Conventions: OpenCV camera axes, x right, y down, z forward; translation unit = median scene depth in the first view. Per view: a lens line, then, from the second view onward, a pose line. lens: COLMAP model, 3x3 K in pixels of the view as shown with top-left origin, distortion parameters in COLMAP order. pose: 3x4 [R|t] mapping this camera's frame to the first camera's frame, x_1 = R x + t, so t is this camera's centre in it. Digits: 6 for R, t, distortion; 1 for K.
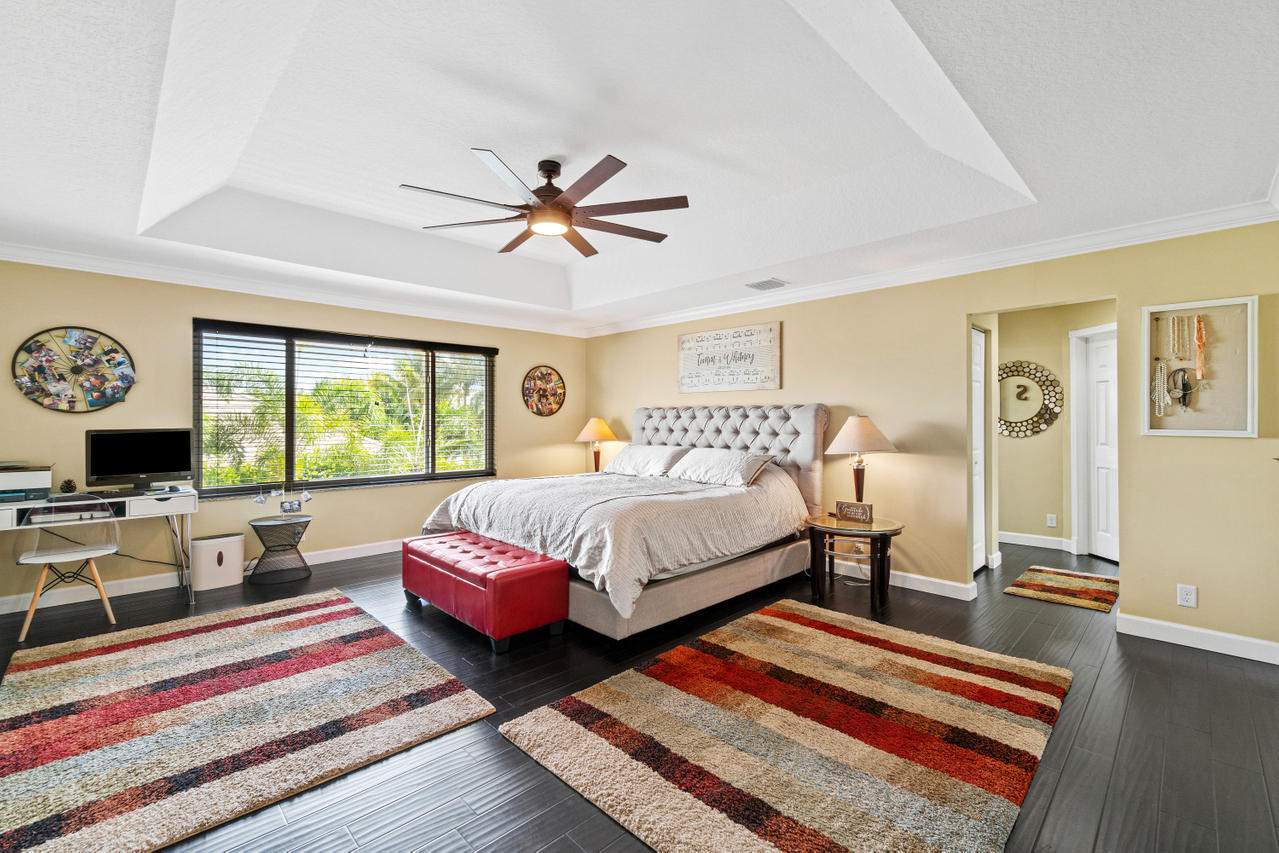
lens RADIAL K [[549.3, 0, 642.6], [0, 549.3, 418.4], [0, 0, 1]] dist [-0.006057, 0.000639]
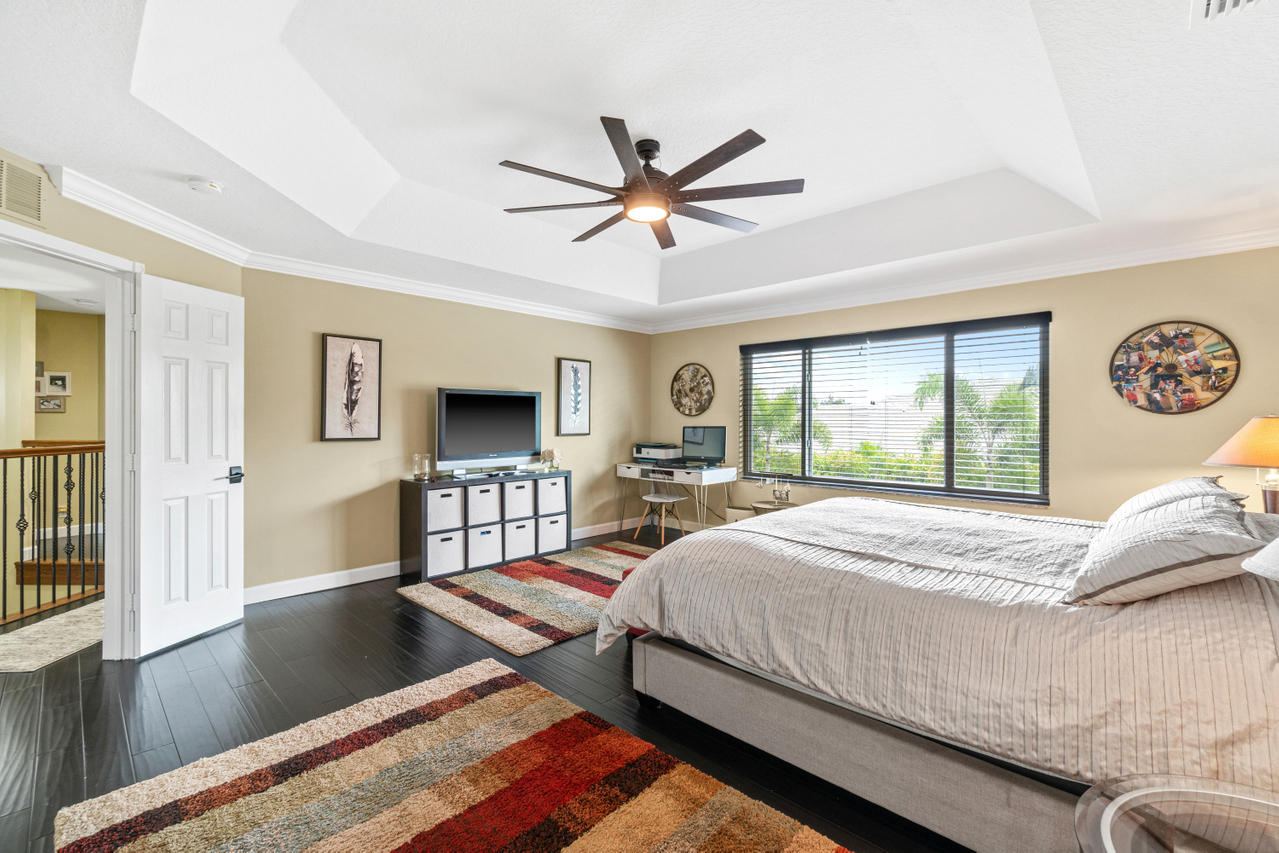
lens RADIAL K [[568.3, 0, 643.0], [0, 568.3, 430.5], [0, 0, 1]] dist [0.000420, -0.000058]
pose [[0.010487, 0.024632, -0.999642, 0.655566], [0.007303, 0.999668, 0.024709, -0.009409], [0.999918, -0.007559, 0.010303, 0.813619]]
